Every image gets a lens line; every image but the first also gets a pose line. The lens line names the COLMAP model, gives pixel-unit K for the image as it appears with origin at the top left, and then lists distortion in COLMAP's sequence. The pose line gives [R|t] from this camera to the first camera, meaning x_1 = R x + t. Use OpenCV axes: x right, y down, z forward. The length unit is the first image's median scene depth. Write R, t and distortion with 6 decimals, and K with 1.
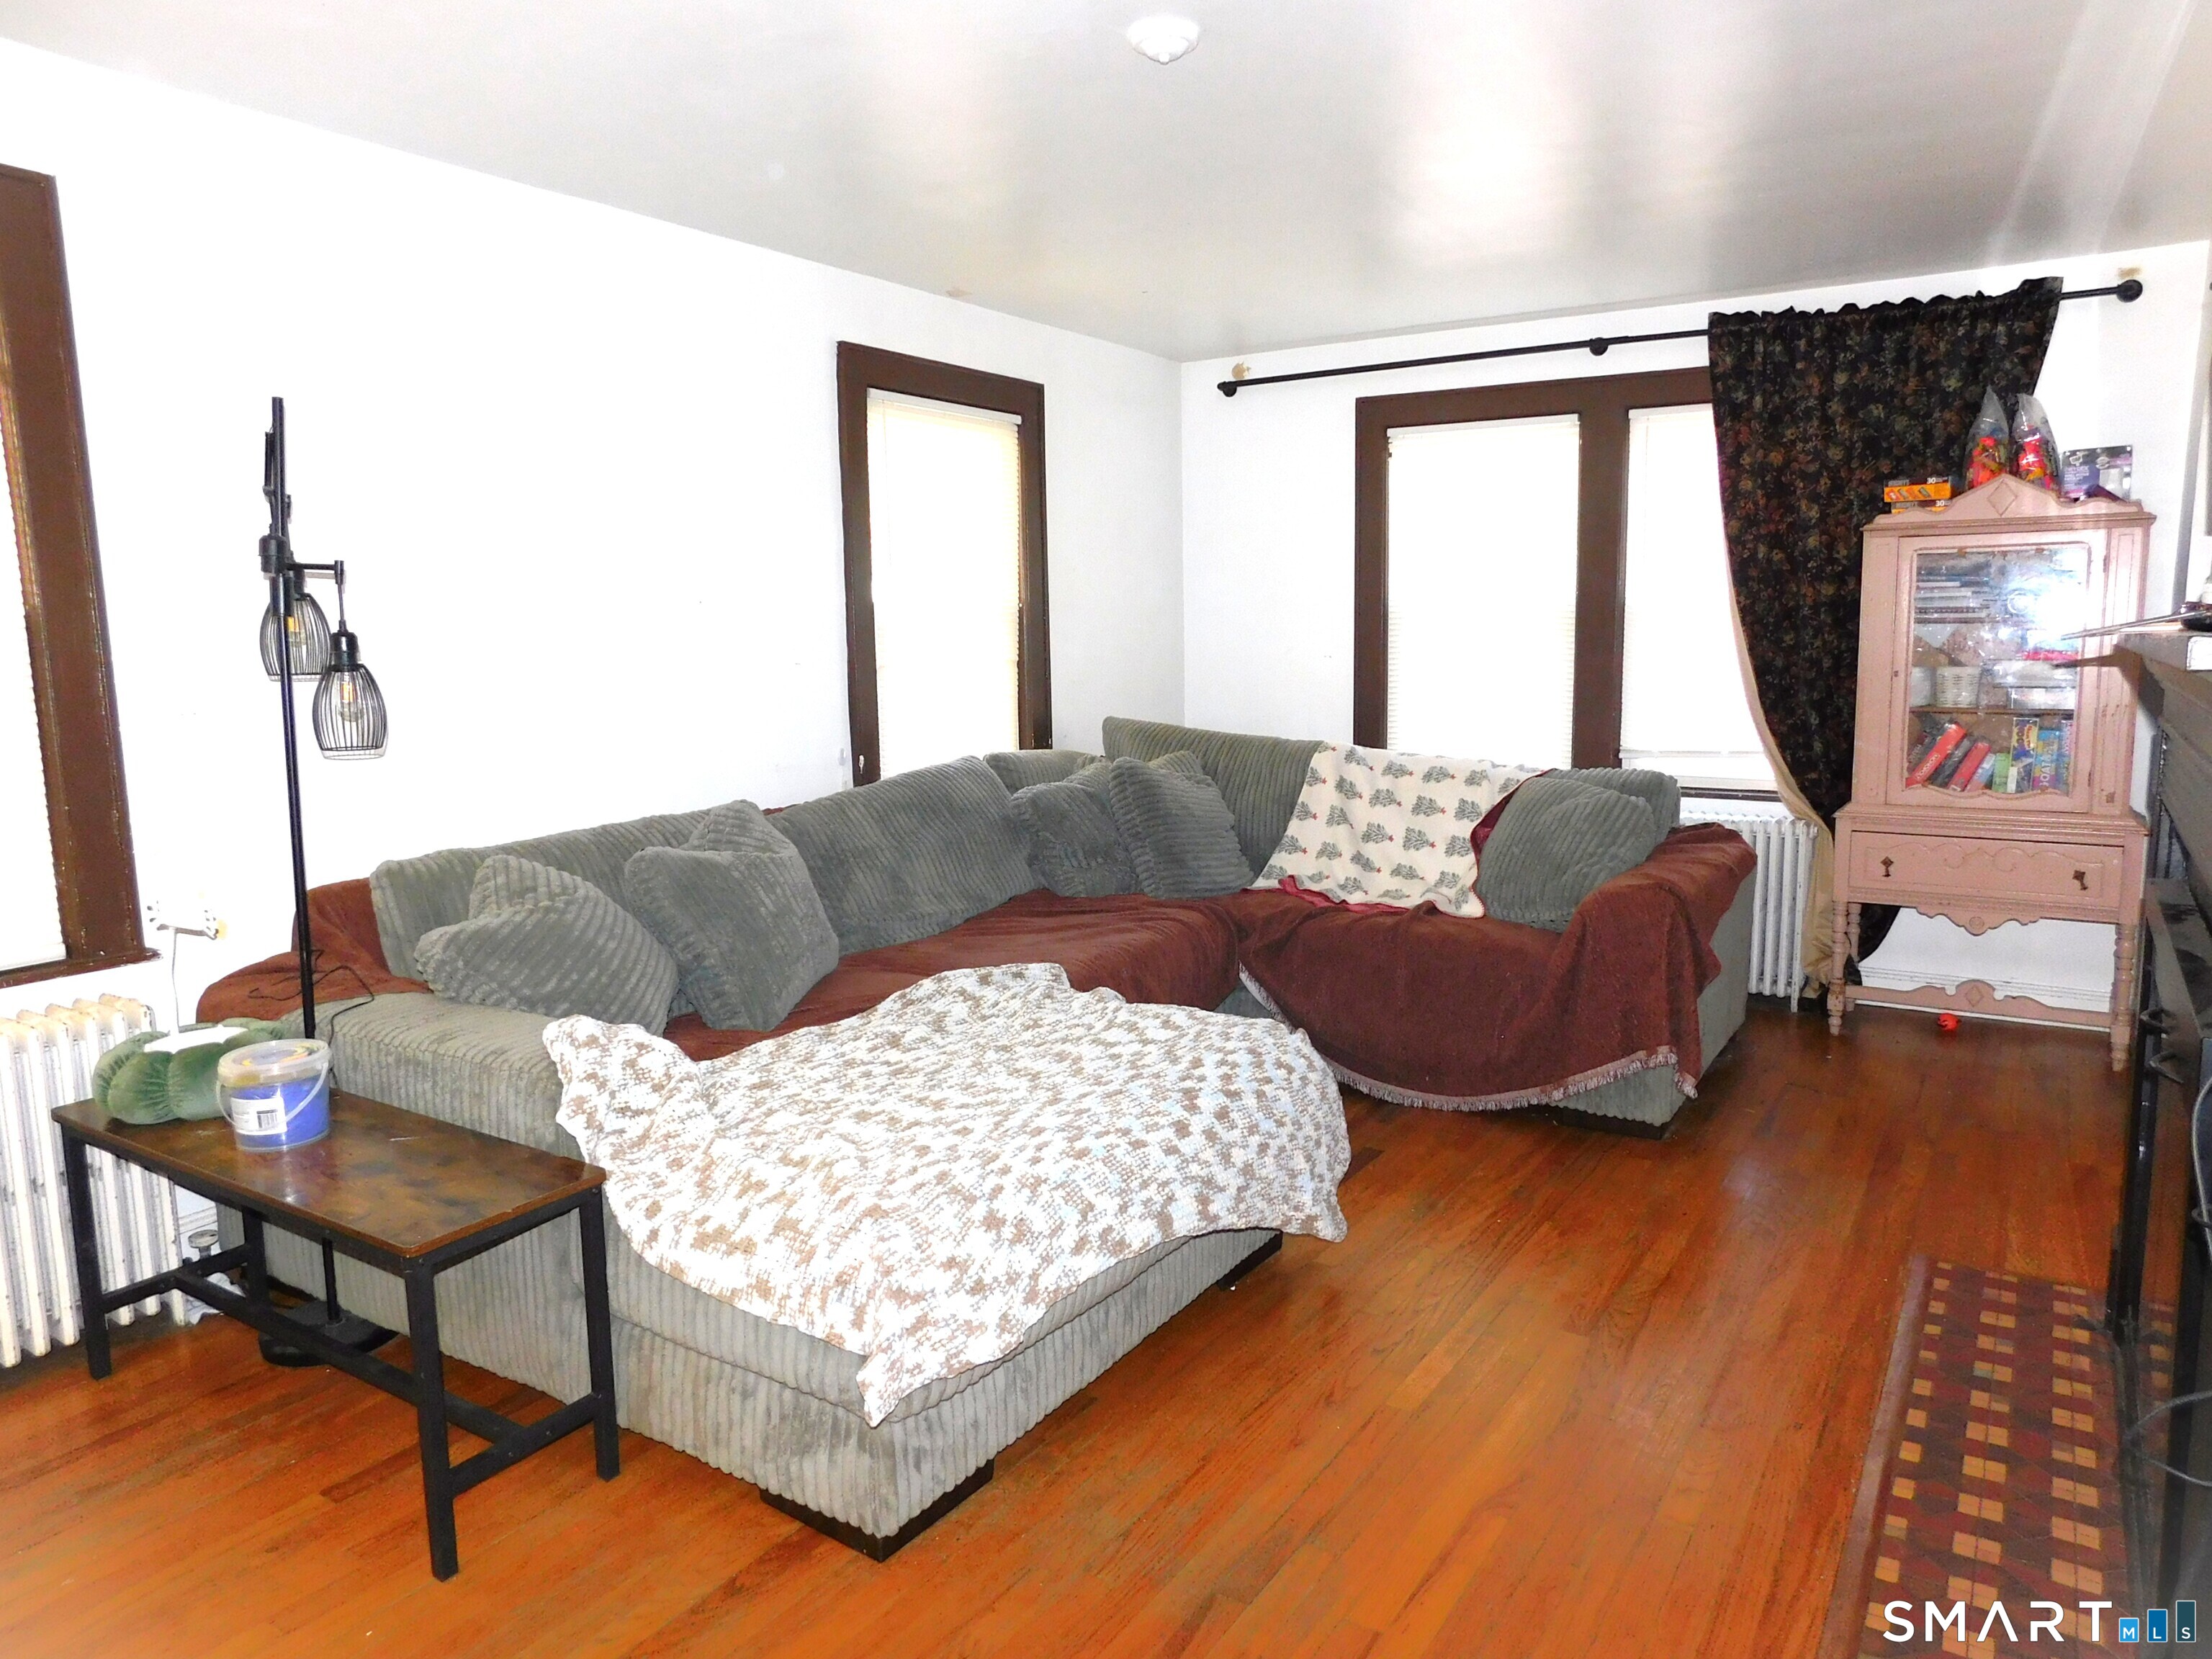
lens RADIAL K [[1456.2, 0, 1117.3], [0, 1456.2, 830.5], [0, 0, 1]] dist [-0.084256, 0.062716]
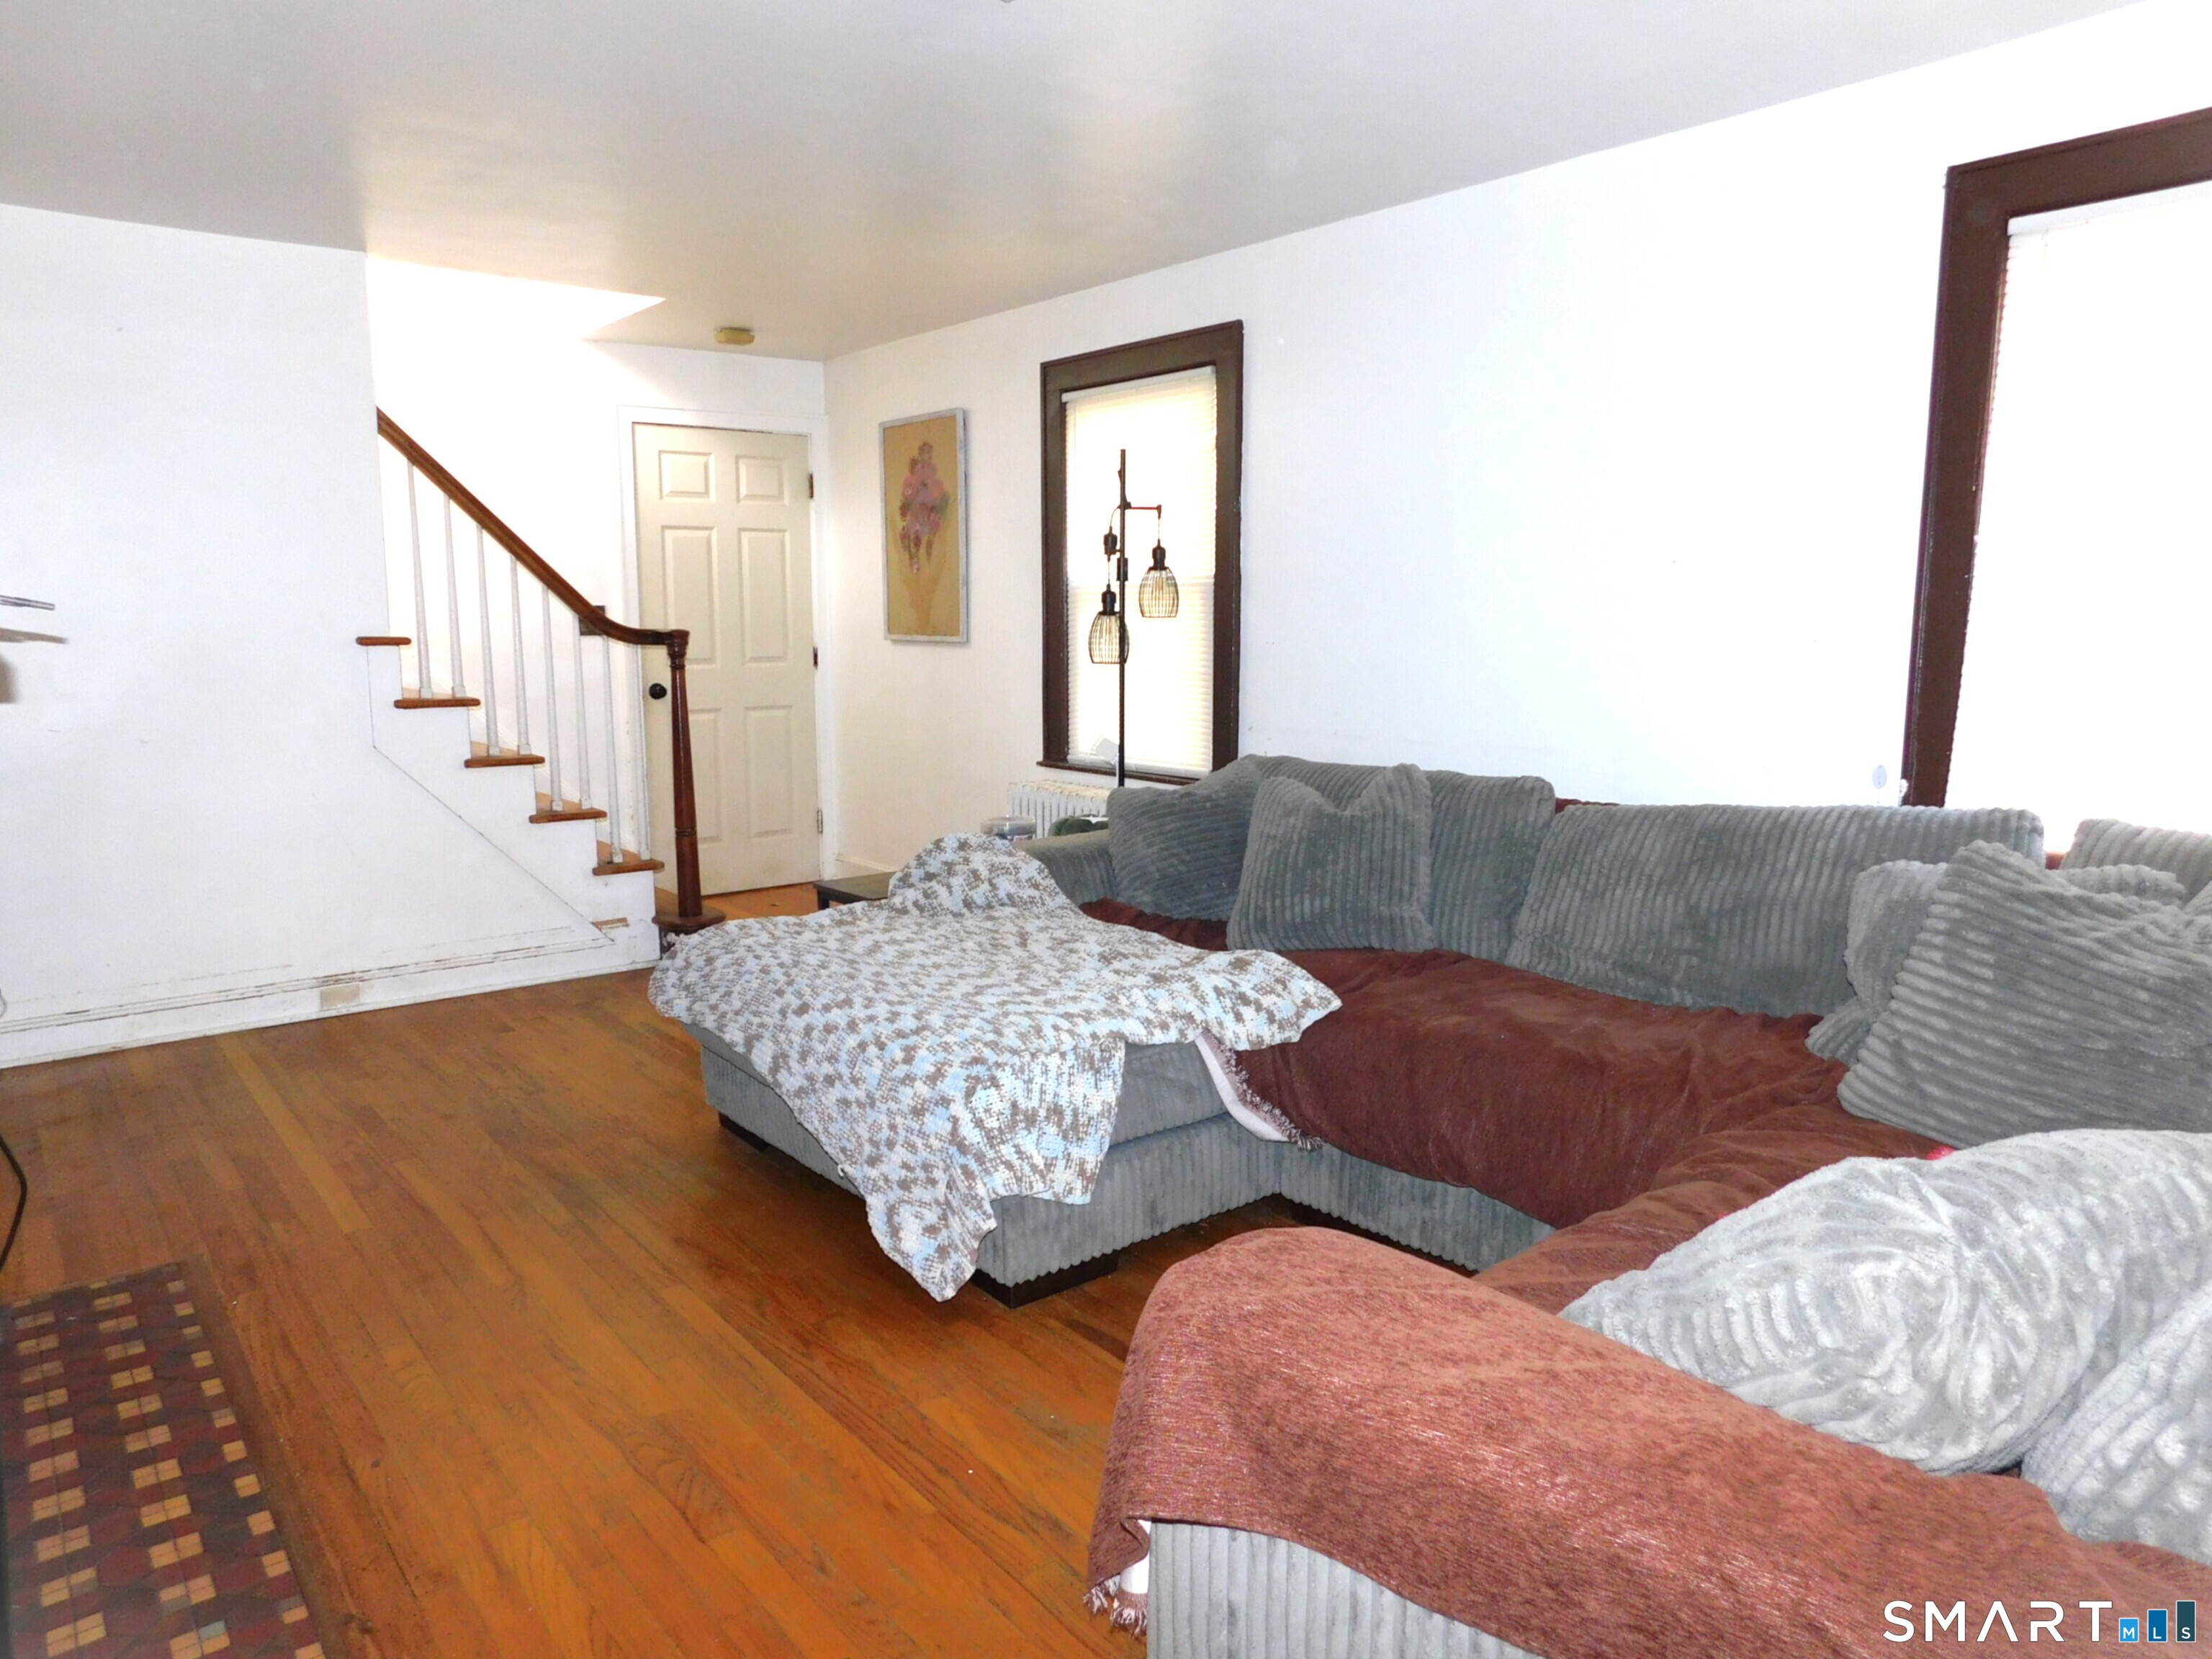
lens RADIAL K [[1496.8, 0, 1103.6], [0, 1496.8, 783.6], [0, 0, 1]] dist [-0.082393, 0.075055]
pose [[-0.312590, 0.129633, -0.941001, 1.054307], [-0.122892, 0.976799, 0.175388, -0.215877], [0.941905, 0.170466, -0.289407, 1.484021]]
